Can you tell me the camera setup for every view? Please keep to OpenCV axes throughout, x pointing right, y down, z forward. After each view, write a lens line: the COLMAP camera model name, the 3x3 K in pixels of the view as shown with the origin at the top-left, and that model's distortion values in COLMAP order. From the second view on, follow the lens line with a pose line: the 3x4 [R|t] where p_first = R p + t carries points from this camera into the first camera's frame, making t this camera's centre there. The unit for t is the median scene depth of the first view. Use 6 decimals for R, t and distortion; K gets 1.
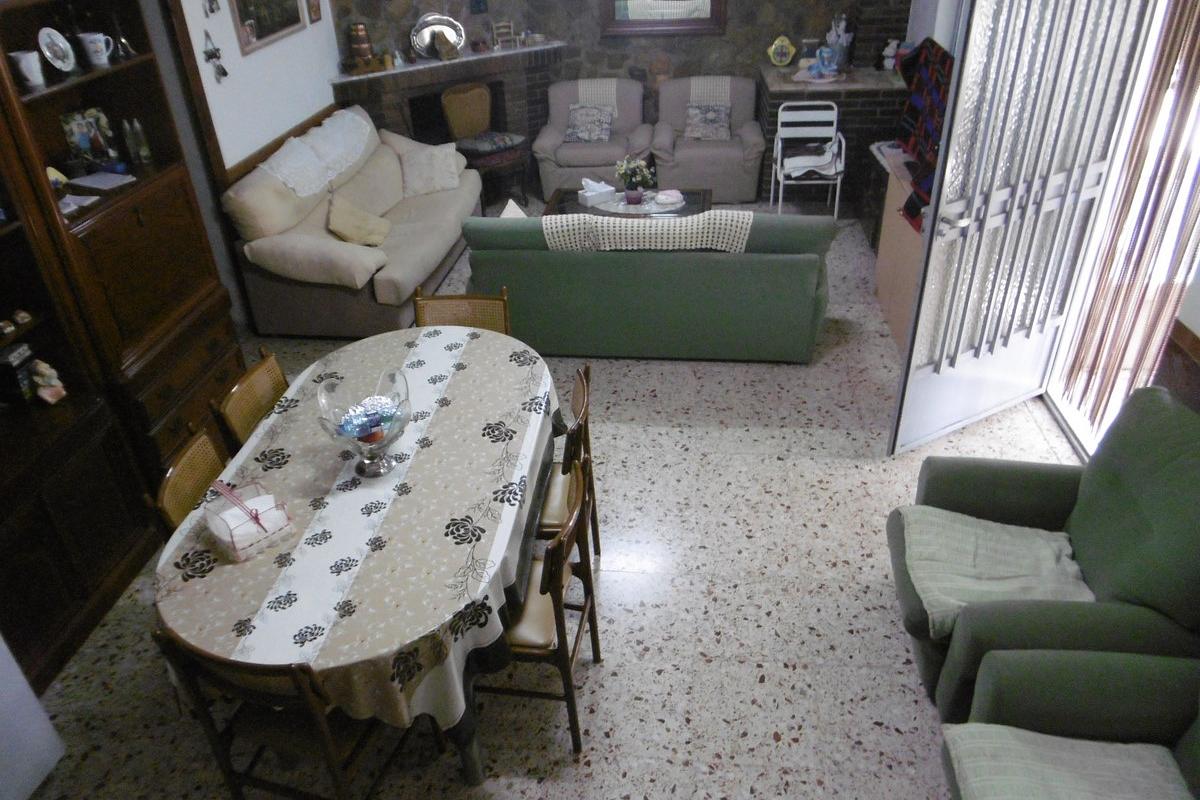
lens RADIAL K [[876.0, 0, 600.0], [0, 876.0, 400.0], [0, 0, 1]] dist [0.010149, 0.002970]
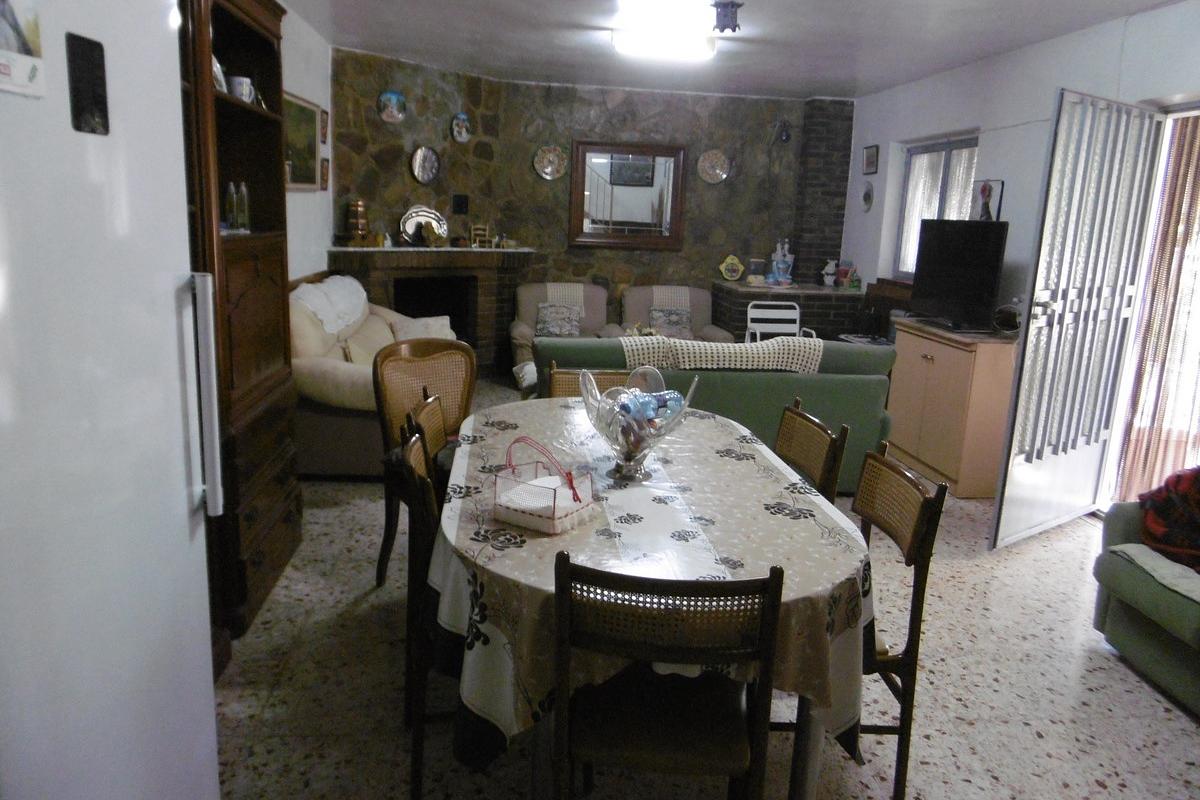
lens RADIAL K [[876.5, 0, 600.0], [0, 876.5, 400.0], [0, 0, 1]] dist [0.005832, 0.010307]
pose [[0.972402, 0.034529, 0.230744, -0.220204], [0.046533, 0.940418, -0.336822, 0.134291], [-0.228626, 0.338263, 0.912857, 0.088517]]
